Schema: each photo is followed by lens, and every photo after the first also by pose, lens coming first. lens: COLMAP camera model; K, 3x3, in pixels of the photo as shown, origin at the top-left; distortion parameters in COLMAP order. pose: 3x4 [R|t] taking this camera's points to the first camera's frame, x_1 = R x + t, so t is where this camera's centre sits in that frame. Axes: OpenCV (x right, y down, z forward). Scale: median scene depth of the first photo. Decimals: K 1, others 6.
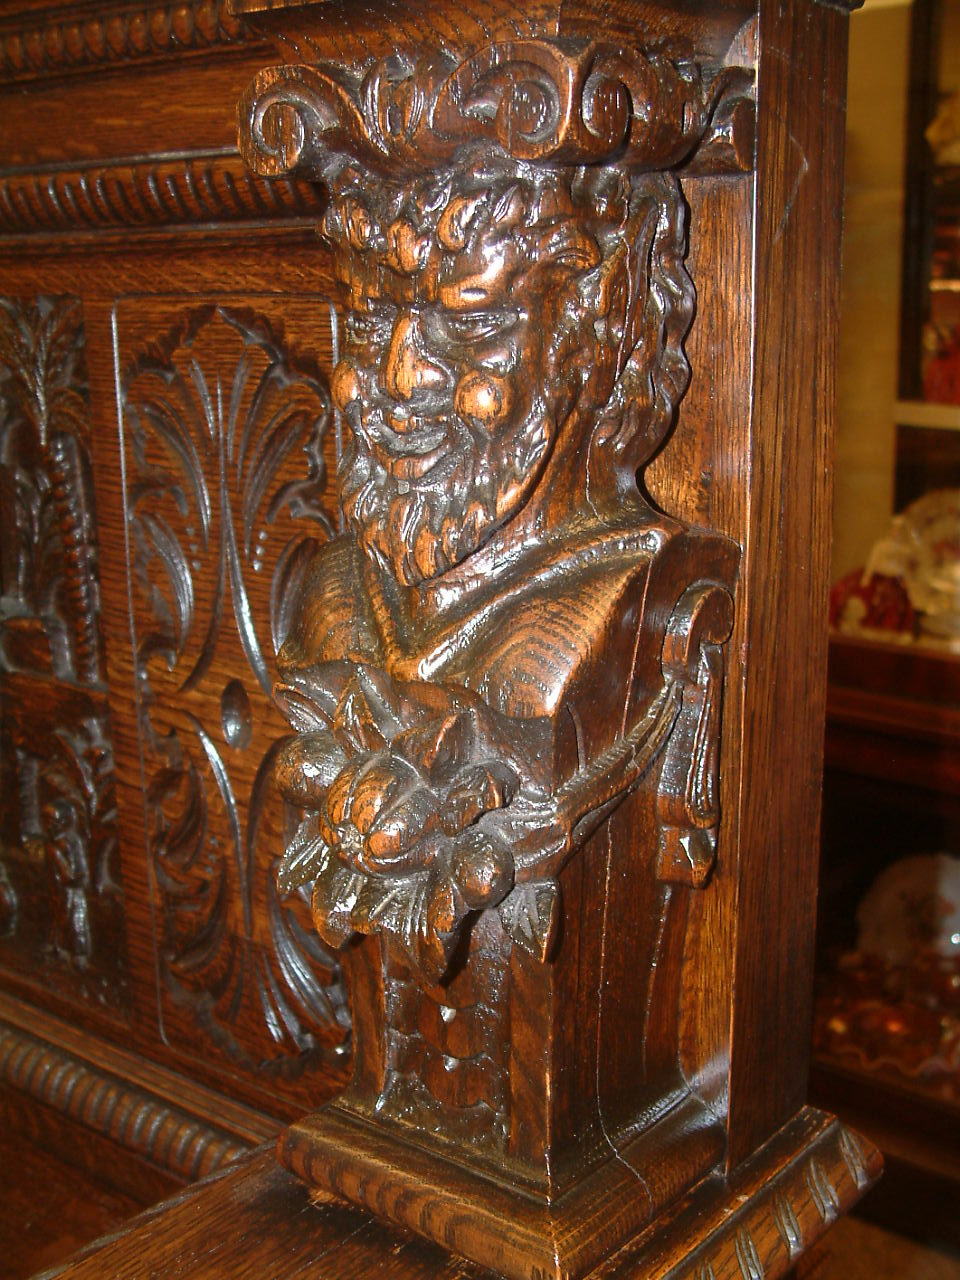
lens RADIAL K [[1591.1, 0, 489.5], [0, 1591.1, 622.6], [0, 0, 1]] dist [-0.190404, 0.400860]
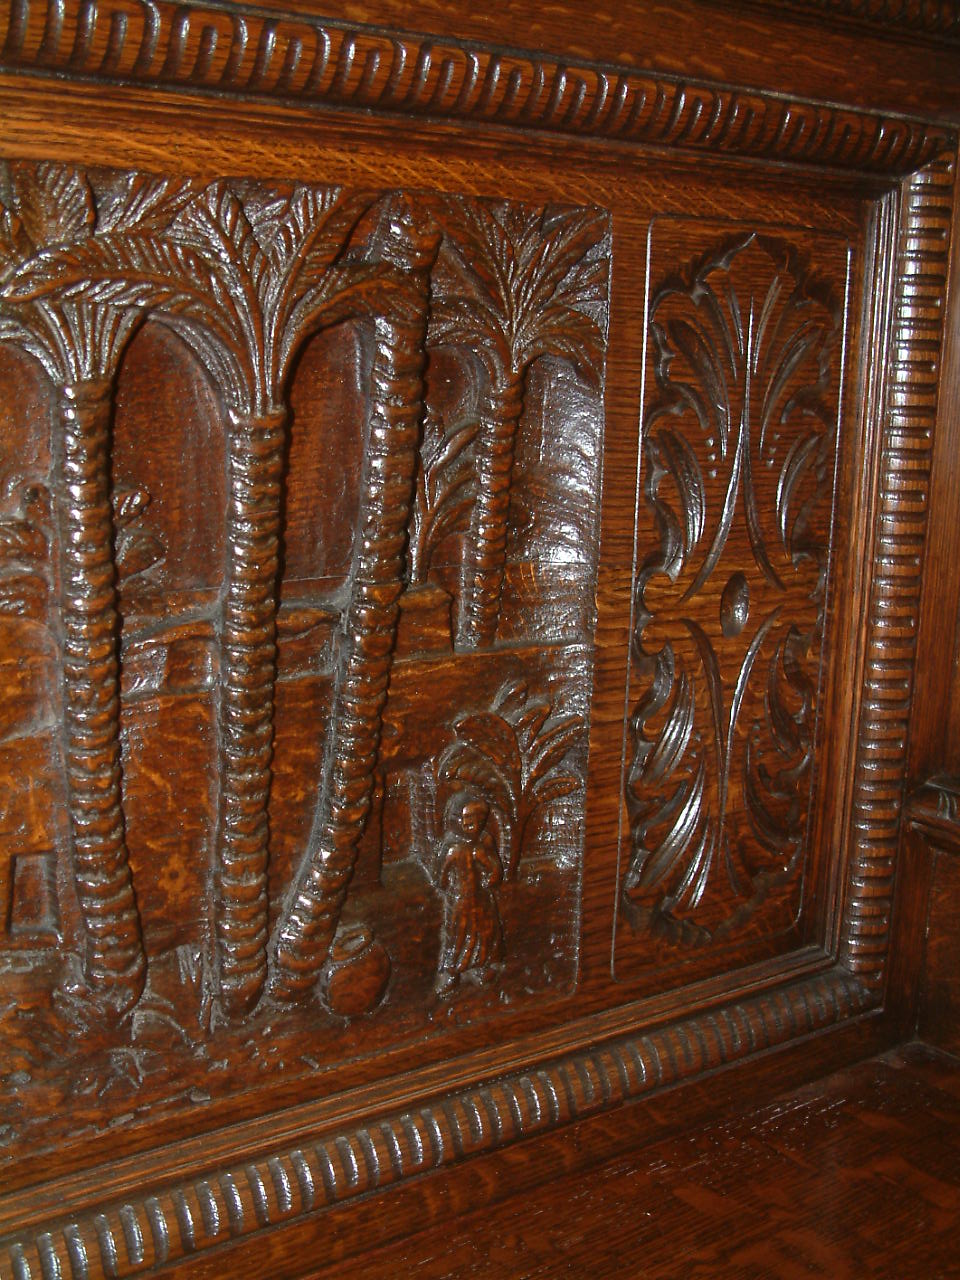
lens RADIAL K [[1591.1, 0, 489.5], [0, 1591.1, 622.6], [0, 0, 1]] dist [-0.190404, 0.400860]
pose [[0.241791, -0.169038, 0.955491, -1.306432], [0.176049, 0.976009, 0.128117, -0.105195], [-0.954224, 0.137236, 0.265749, 0.901049]]
